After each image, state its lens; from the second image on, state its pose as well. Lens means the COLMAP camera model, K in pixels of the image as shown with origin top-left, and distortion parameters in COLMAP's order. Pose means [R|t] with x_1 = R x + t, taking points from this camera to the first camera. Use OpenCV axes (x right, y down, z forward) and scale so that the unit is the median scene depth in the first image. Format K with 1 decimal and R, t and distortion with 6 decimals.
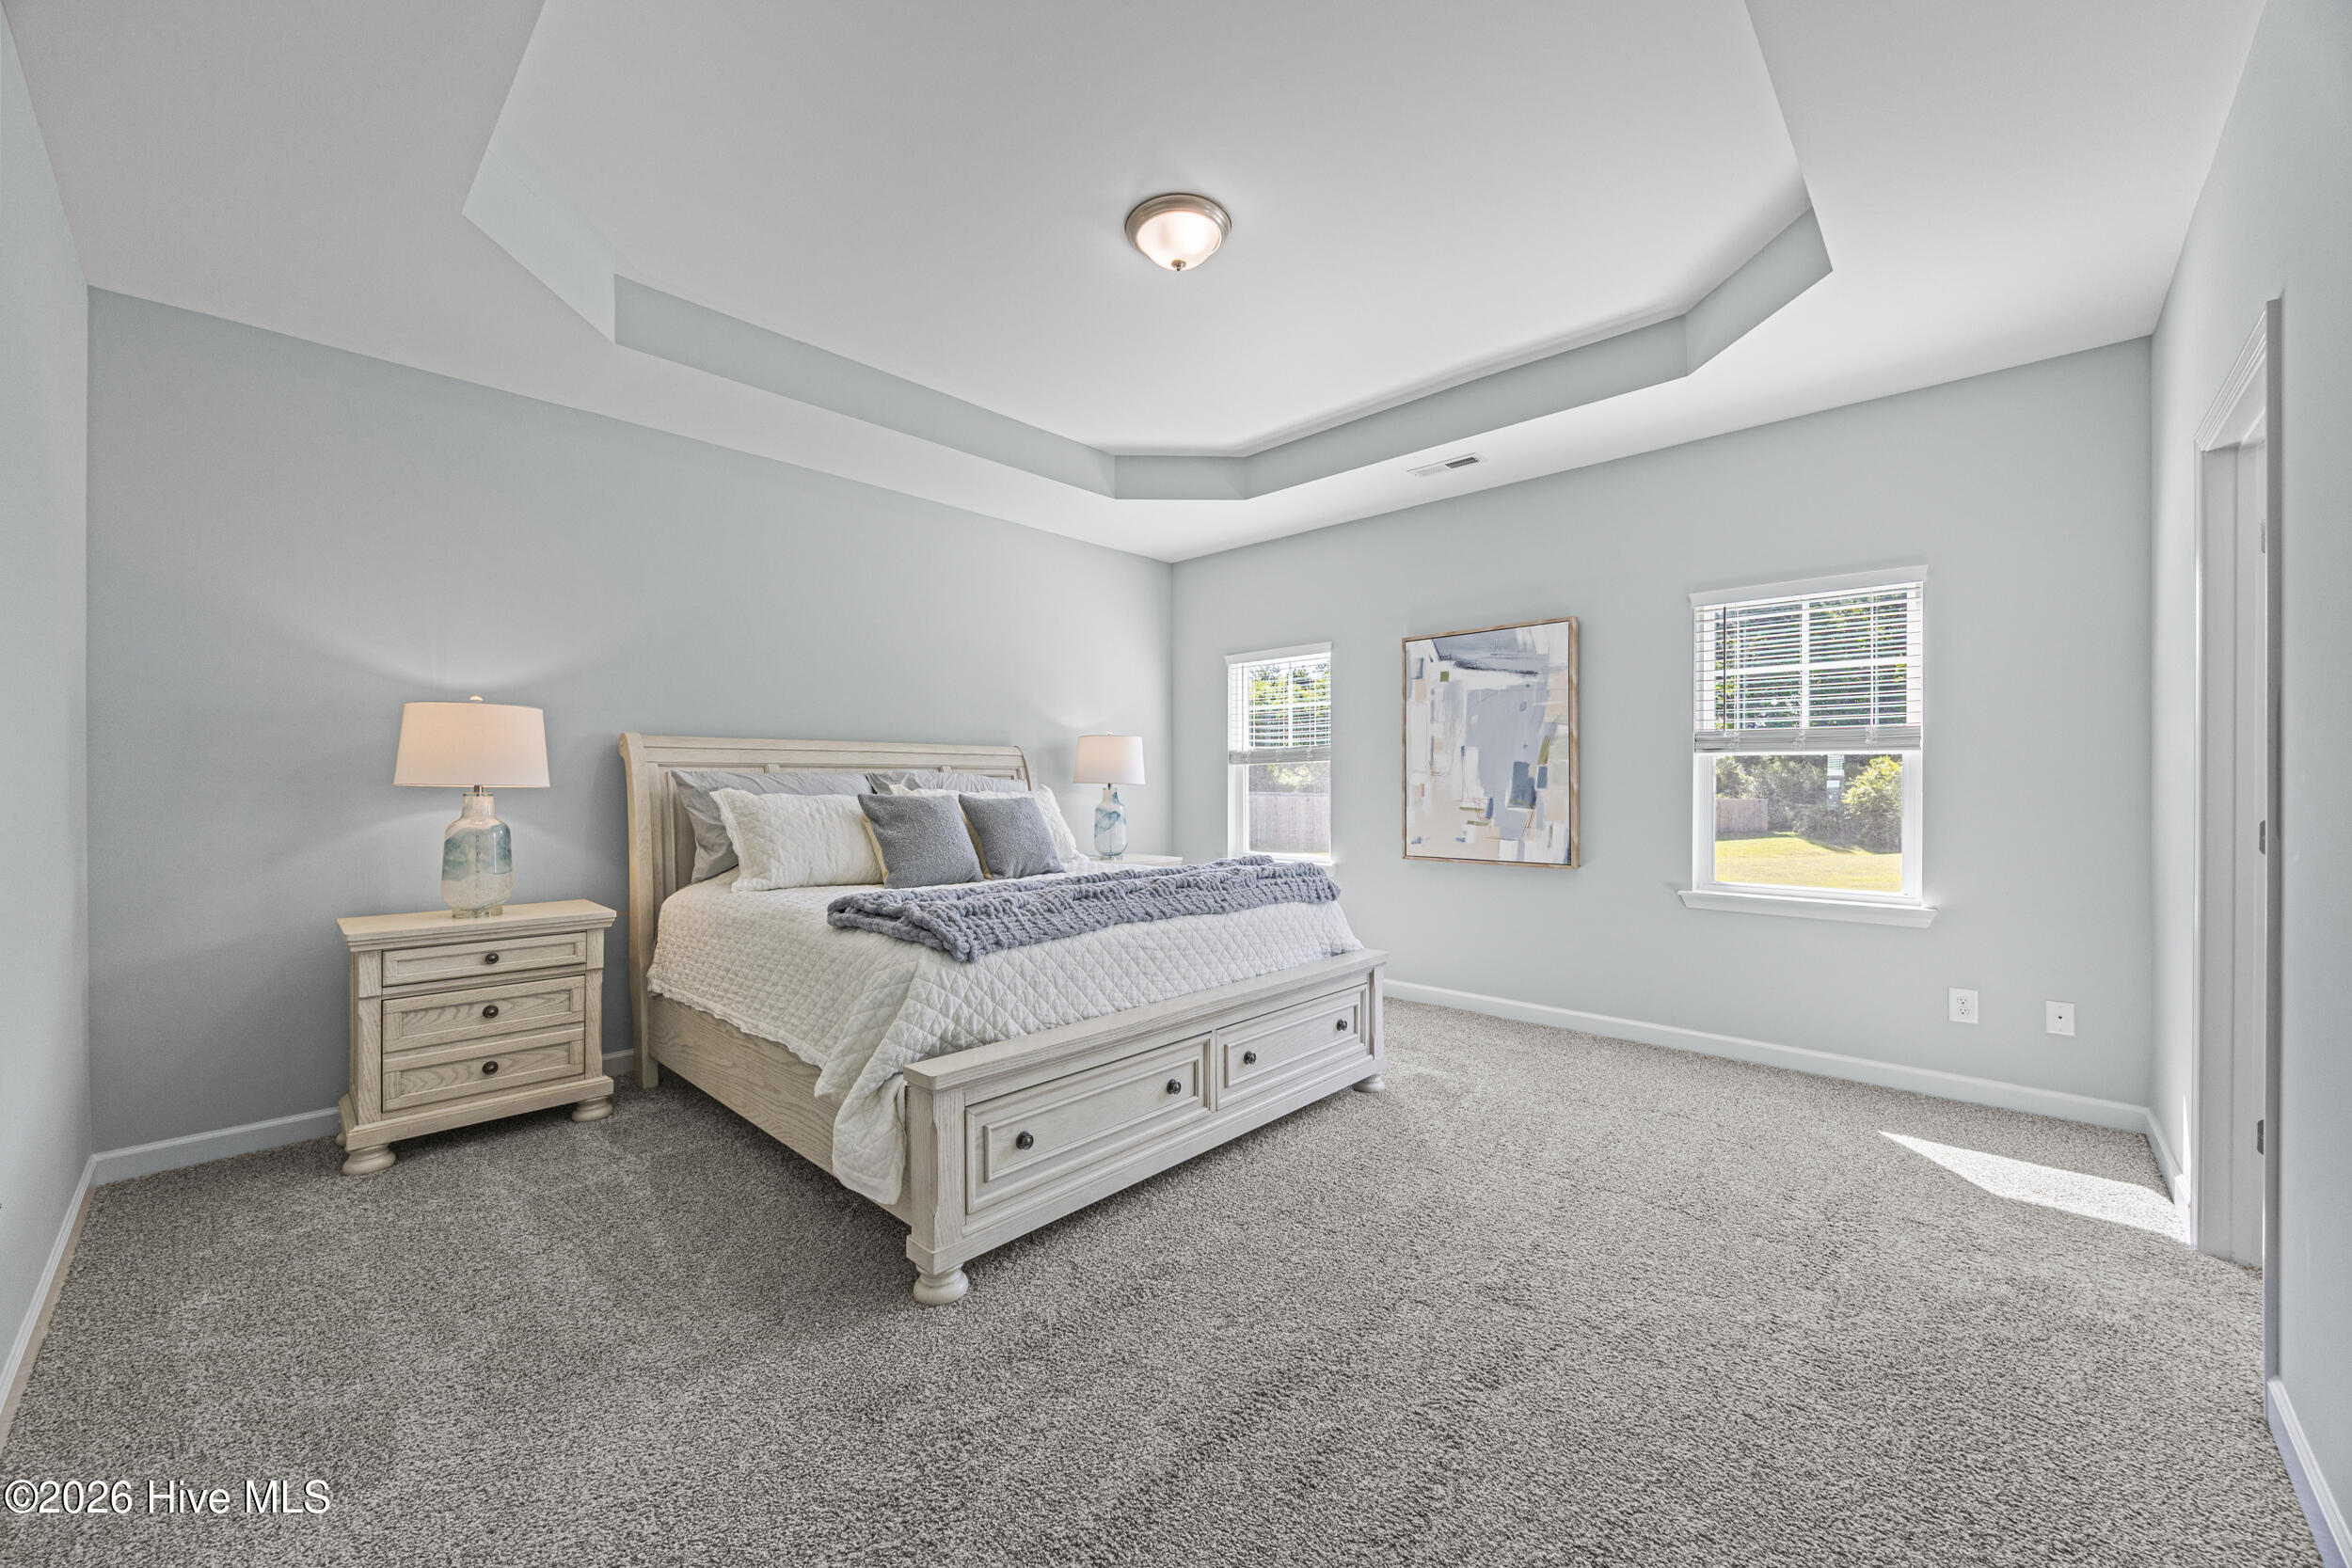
lens RADIAL K [[889.3, 0, 1162.0], [0, 889.3, 794.3], [0, 0, 1]] dist [-0.001691, -0.000116]
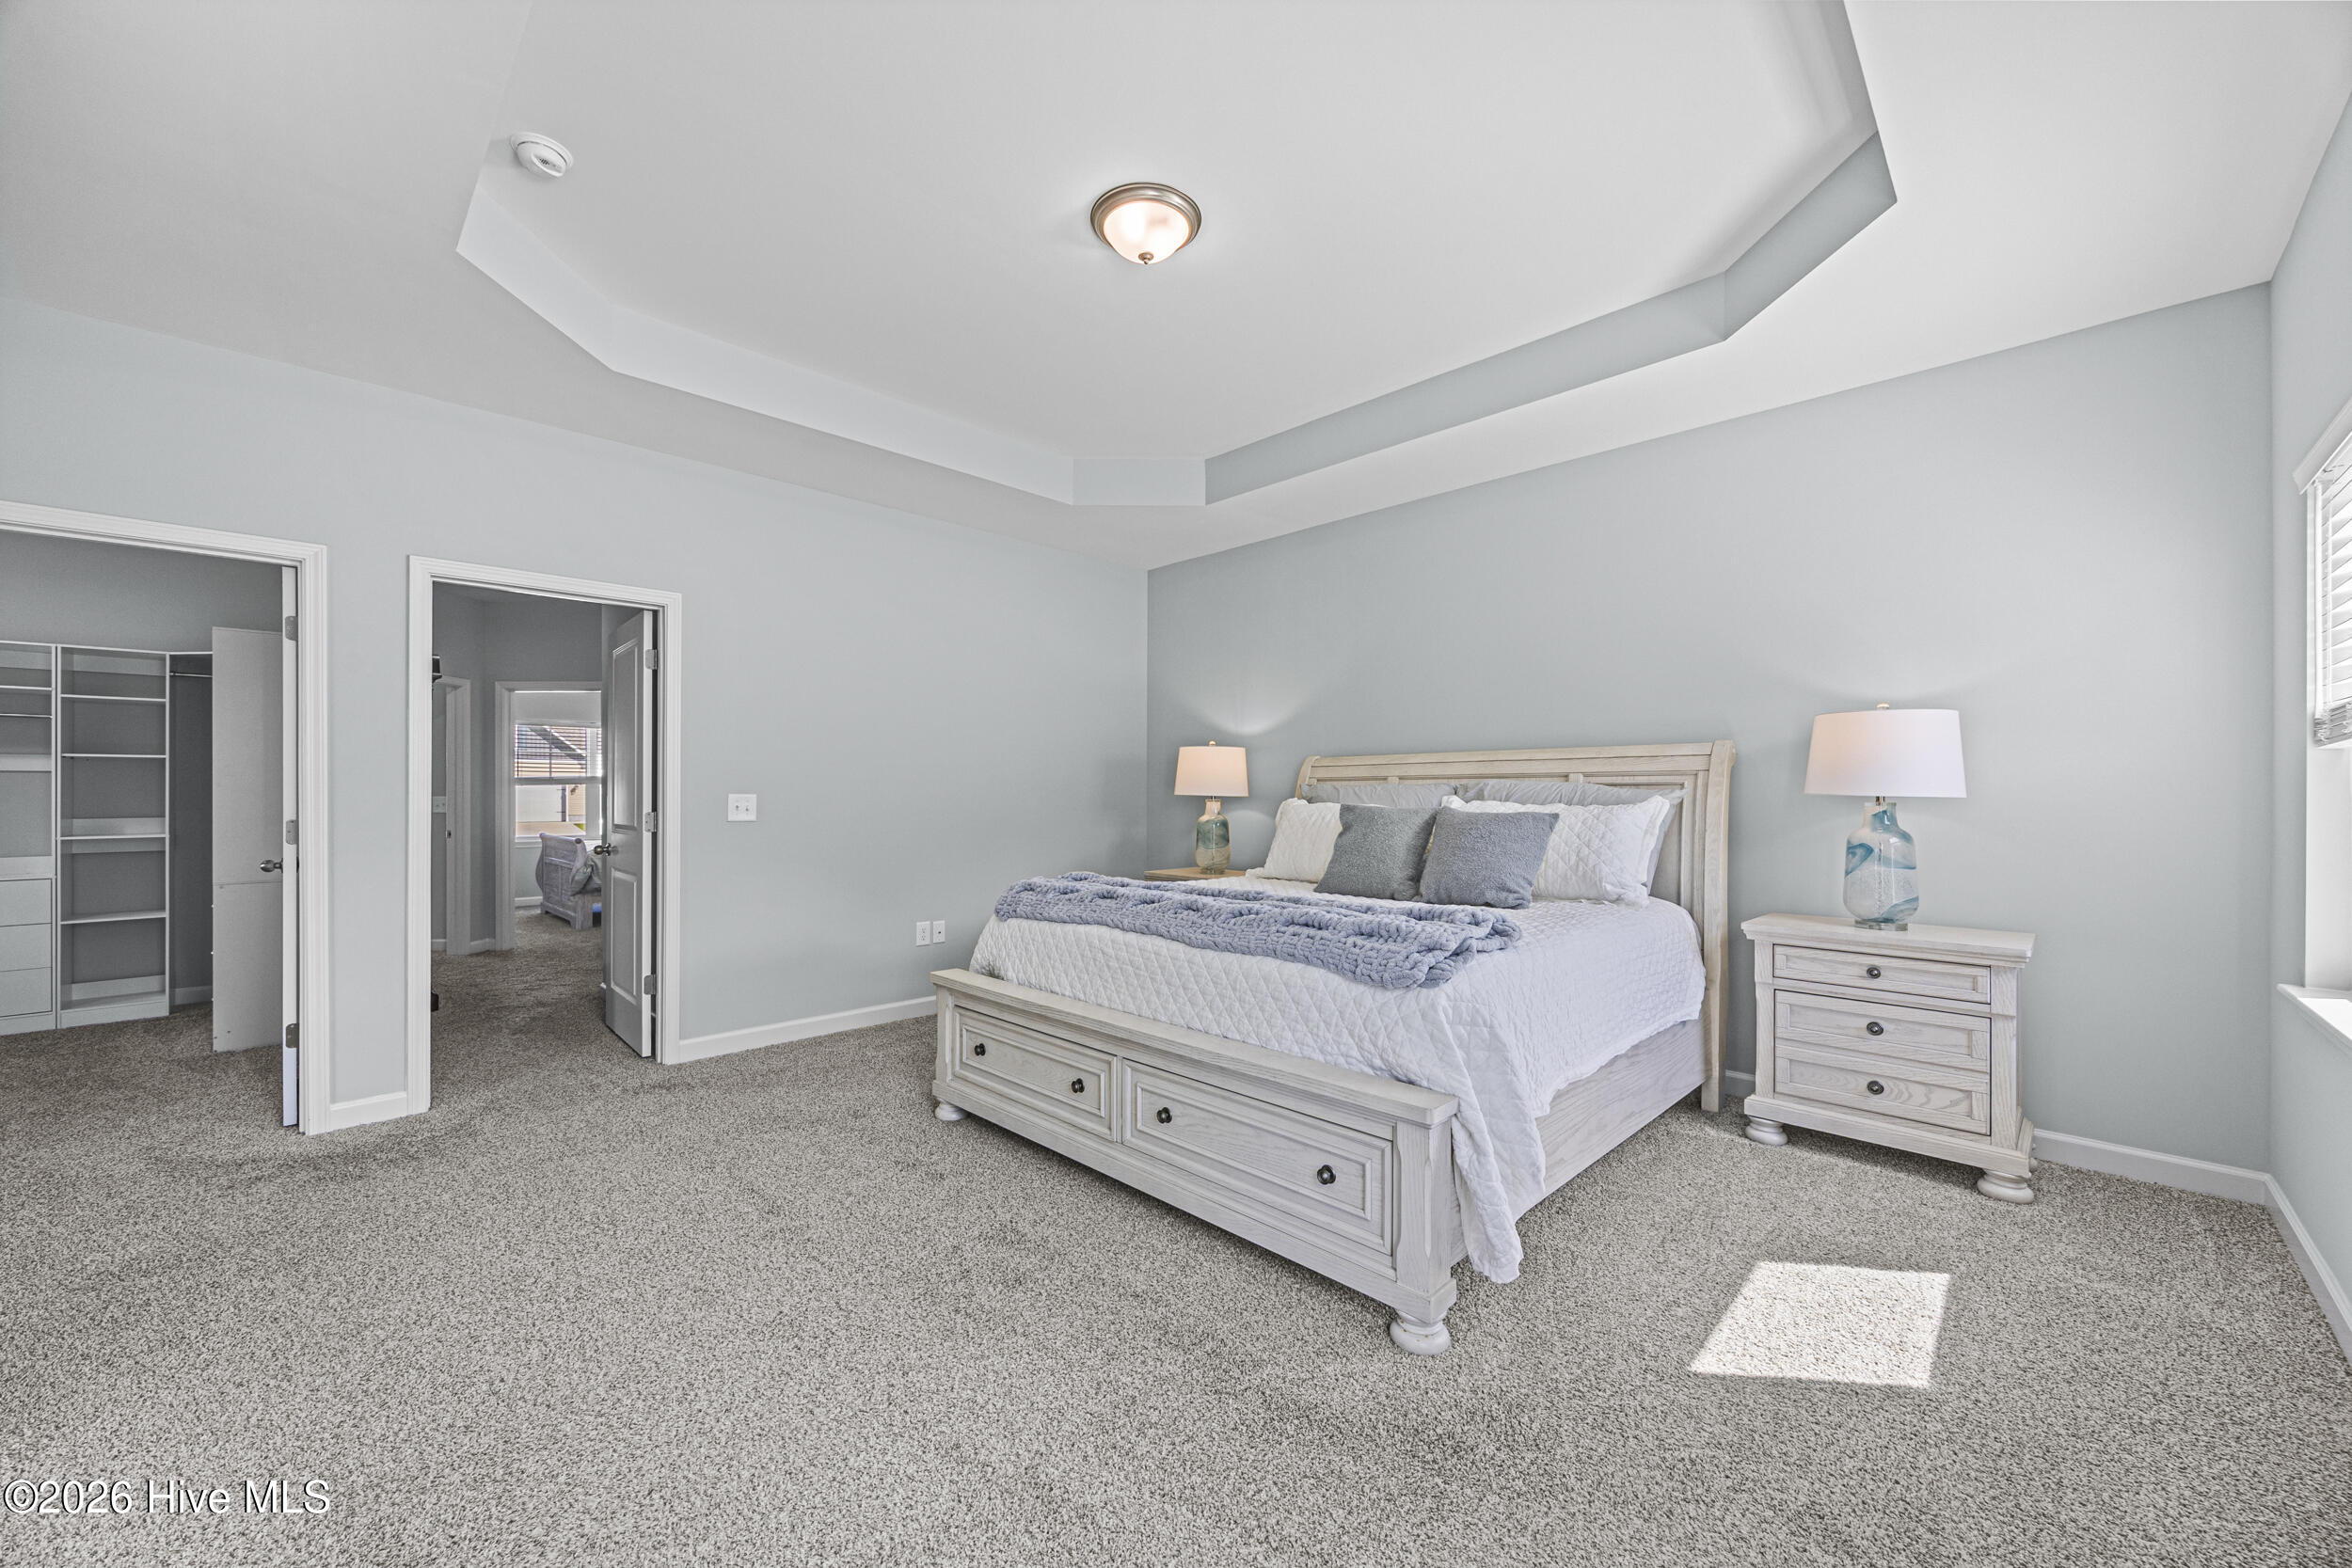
lens RADIAL K [[884.0, 0, 1149.4], [0, 884.0, 795.0], [0, 0, 1]] dist [-0.003493, -0.000057]
pose [[-0.029753, 0.000863, -0.999557, 0.736950], [-0.010047, 0.999949, 0.001162, -0.010259], [0.999507, 0.010077, -0.029743, 0.781894]]
